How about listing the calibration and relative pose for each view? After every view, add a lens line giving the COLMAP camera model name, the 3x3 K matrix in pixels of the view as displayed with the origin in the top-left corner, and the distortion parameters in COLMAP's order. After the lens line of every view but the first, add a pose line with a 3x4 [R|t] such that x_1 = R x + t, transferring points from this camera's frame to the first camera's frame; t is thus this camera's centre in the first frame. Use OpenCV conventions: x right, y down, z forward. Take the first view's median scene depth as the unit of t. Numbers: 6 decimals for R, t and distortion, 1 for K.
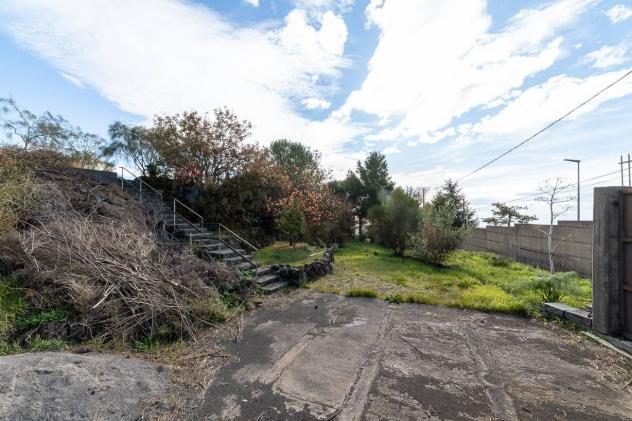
lens RADIAL K [[267.1, 0, 304.3], [0, 267.1, 210.8], [0, 0, 1]] dist [-0.002001, -0.000328]
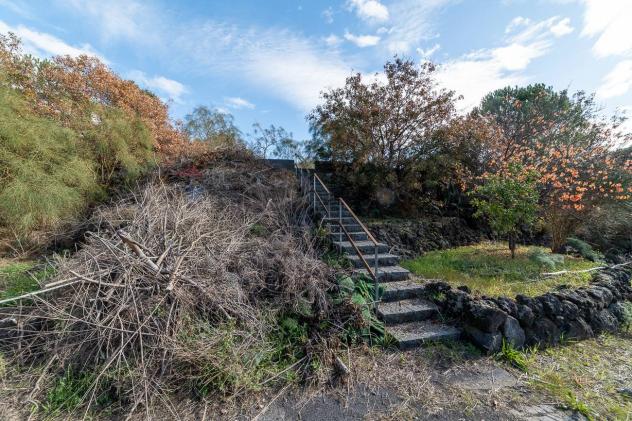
lens RADIAL K [[230.8, 0, 328.2], [0, 230.8, 209.3], [0, 0, 1]] dist [-0.014145, 0.000290]
pose [[0.684088, -0.011670, -0.729306, 0.049425], [0.002477, 0.999903, -0.013676, 0.062957], [0.729395, 0.007549, 0.684051, 0.467669]]
